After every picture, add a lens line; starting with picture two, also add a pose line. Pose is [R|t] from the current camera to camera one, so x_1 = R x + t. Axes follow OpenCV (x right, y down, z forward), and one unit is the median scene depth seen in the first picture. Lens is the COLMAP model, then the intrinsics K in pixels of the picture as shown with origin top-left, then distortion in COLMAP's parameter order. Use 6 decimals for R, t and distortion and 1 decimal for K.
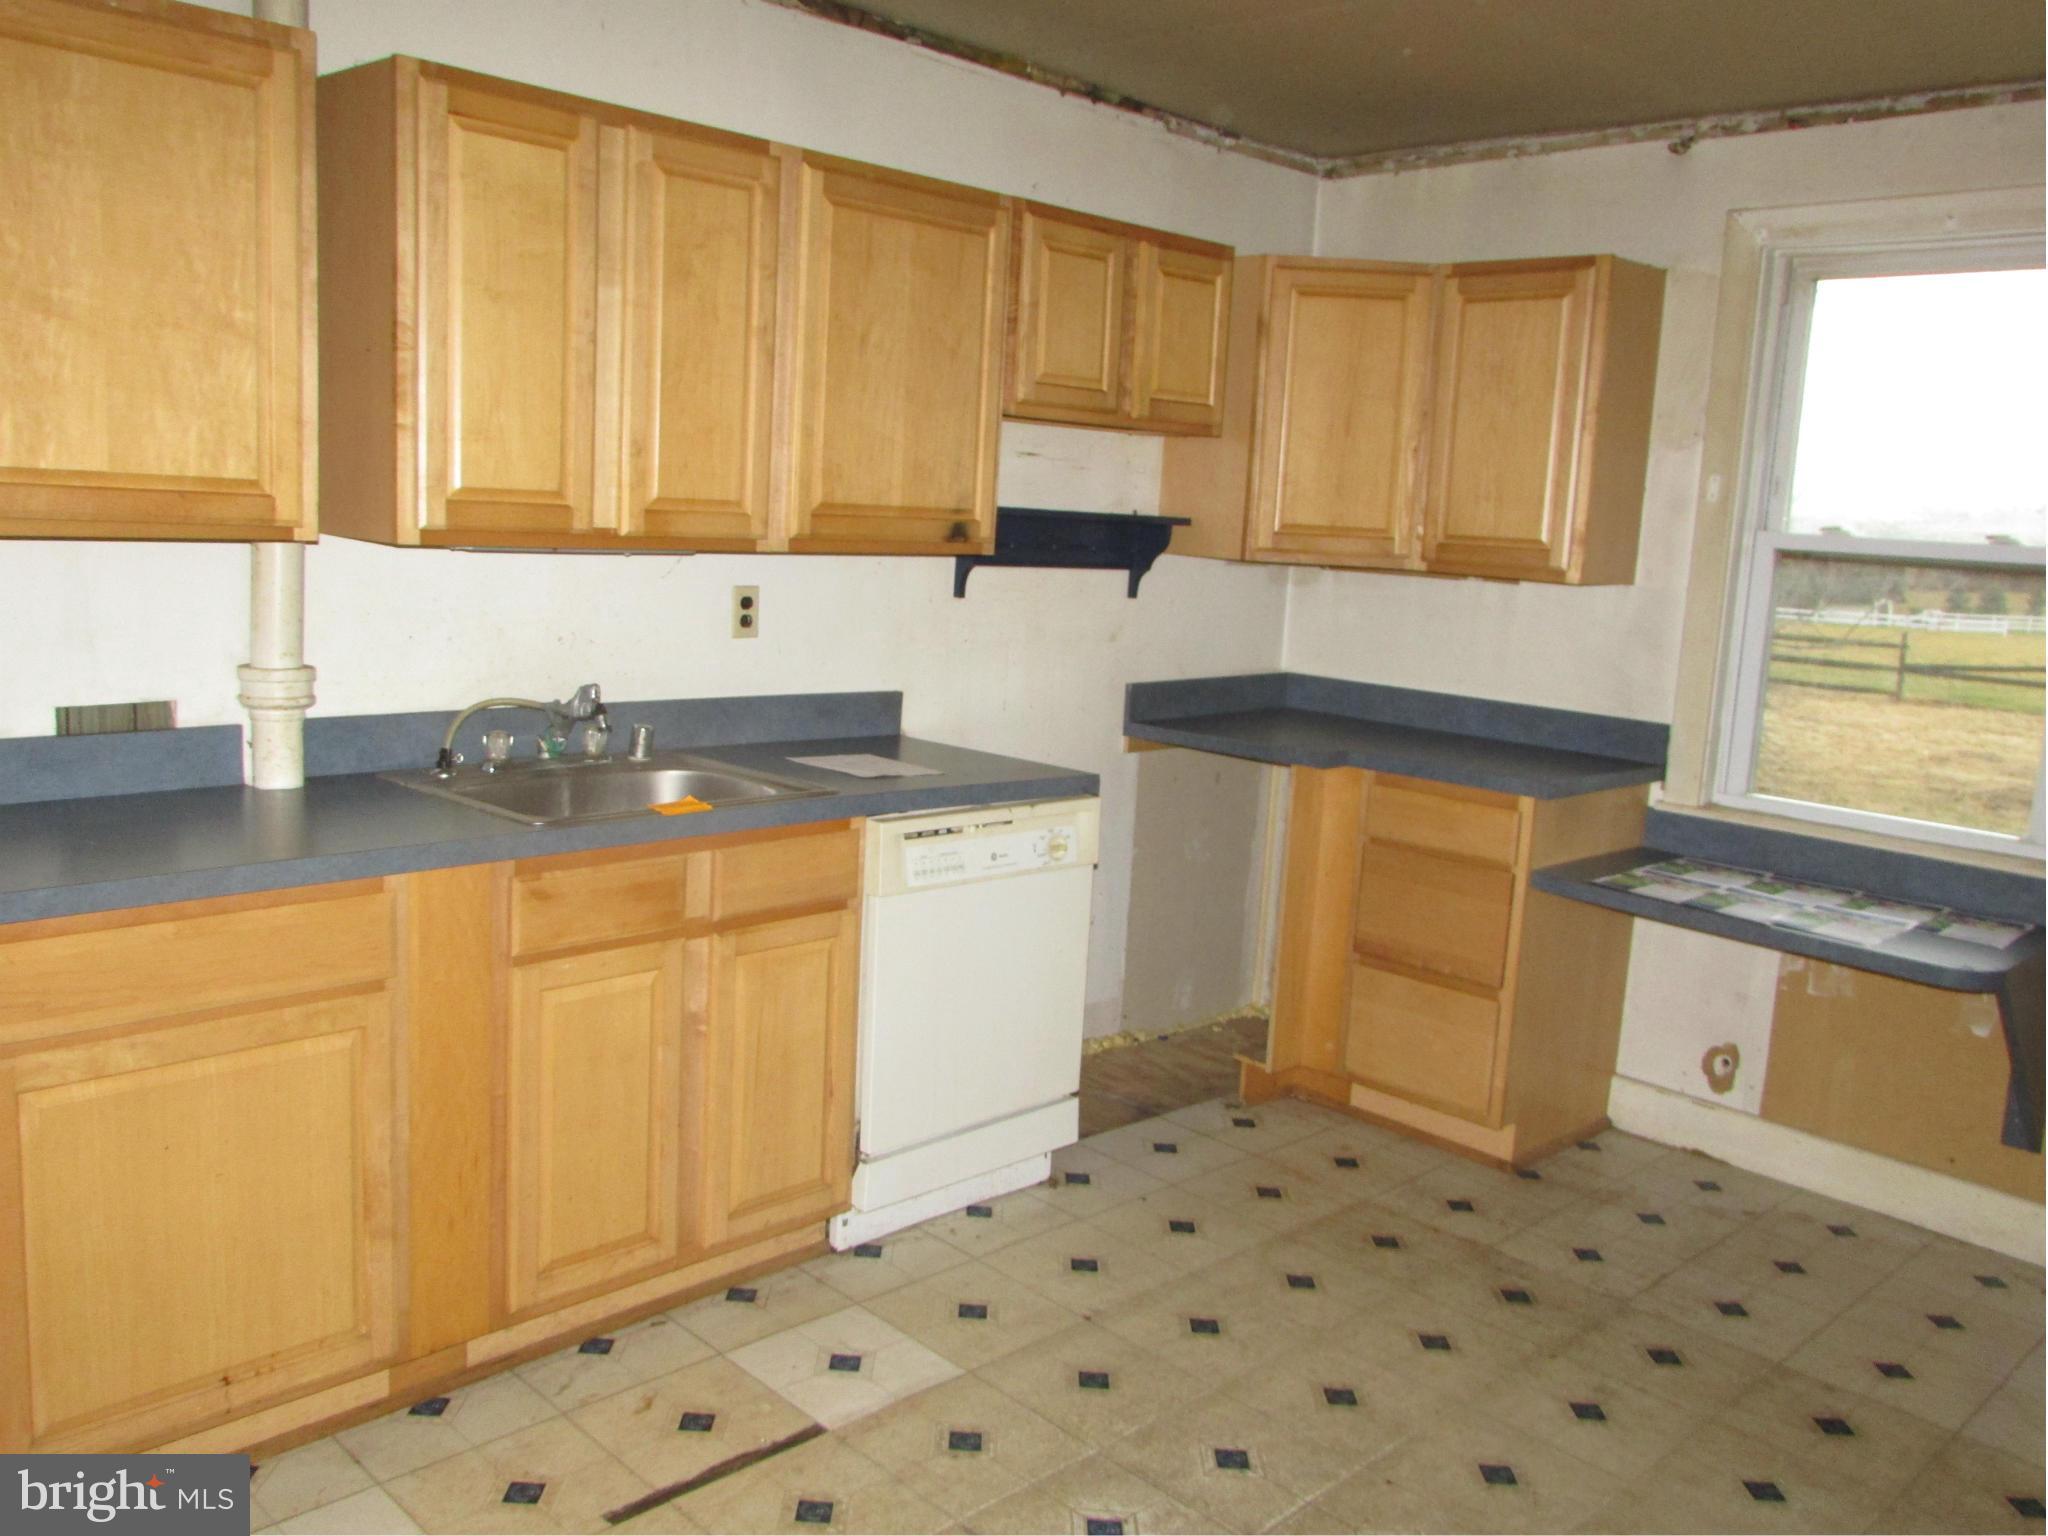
lens RADIAL K [[1686.4, 0, 1016.5], [0, 1686.4, 763.7], [0, 0, 1]] dist [-0.016808, 0.004534]
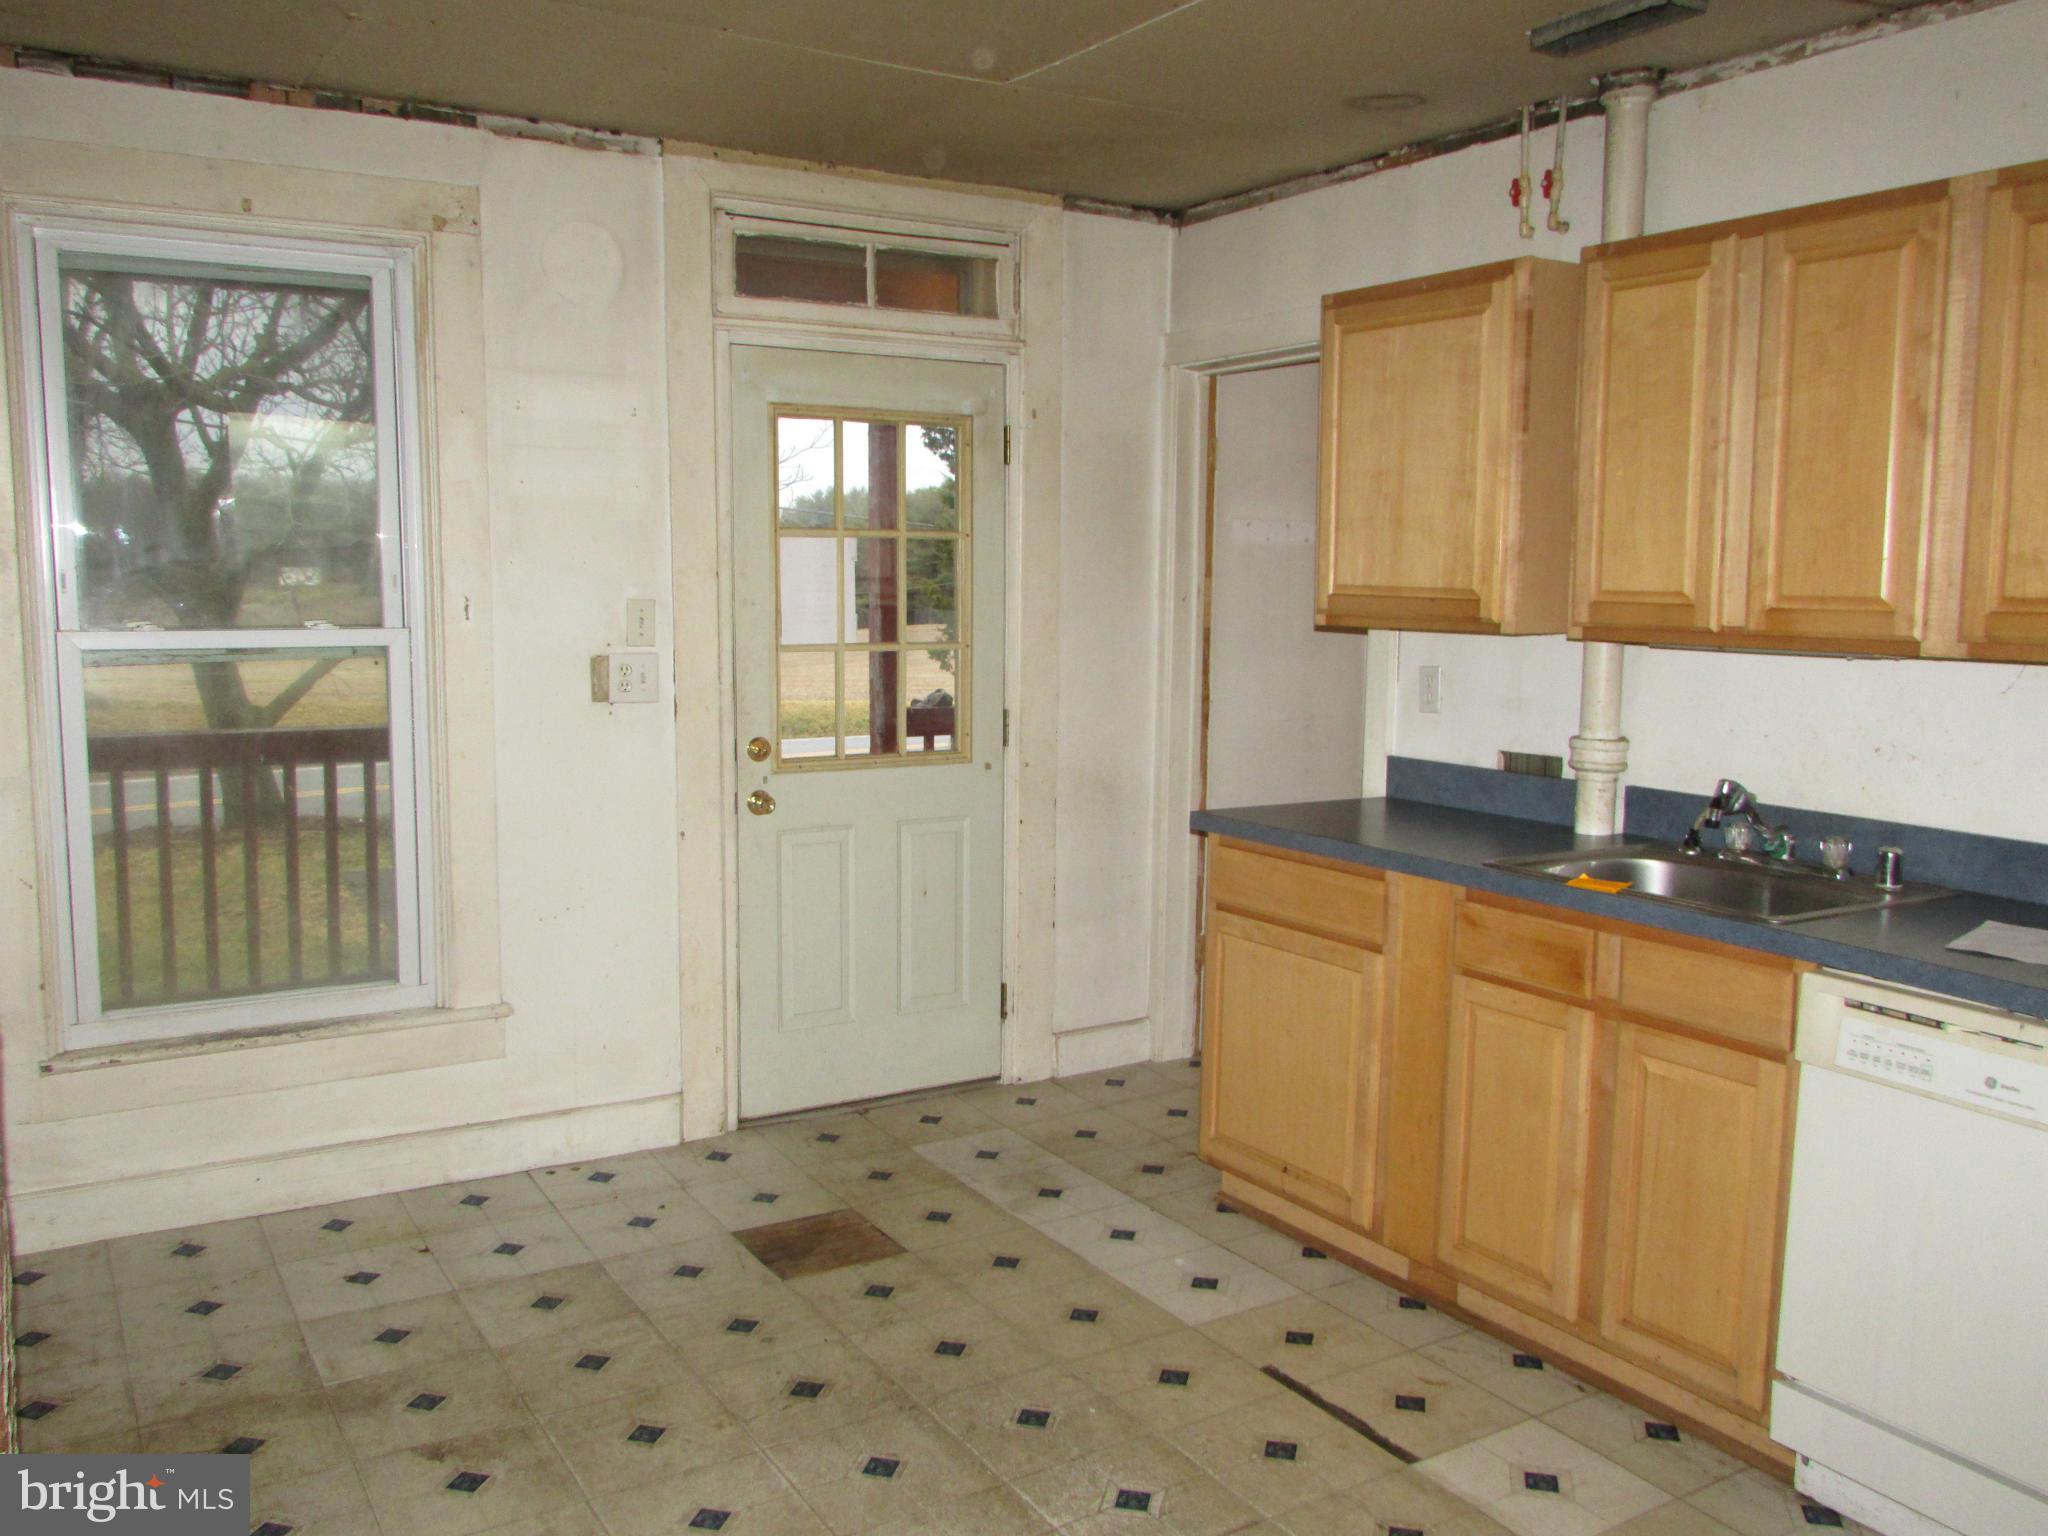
lens RADIAL K [[1686.4, 0, 1016.5], [0, 1686.4, 763.7], [0, 0, 1]] dist [-0.016808, 0.004534]
pose [[-0.234452, 0.055404, -0.970548, 0.879812], [-0.173640, 0.979932, 0.097885, -0.085878], [0.956494, 0.191476, -0.220126, 0.856503]]
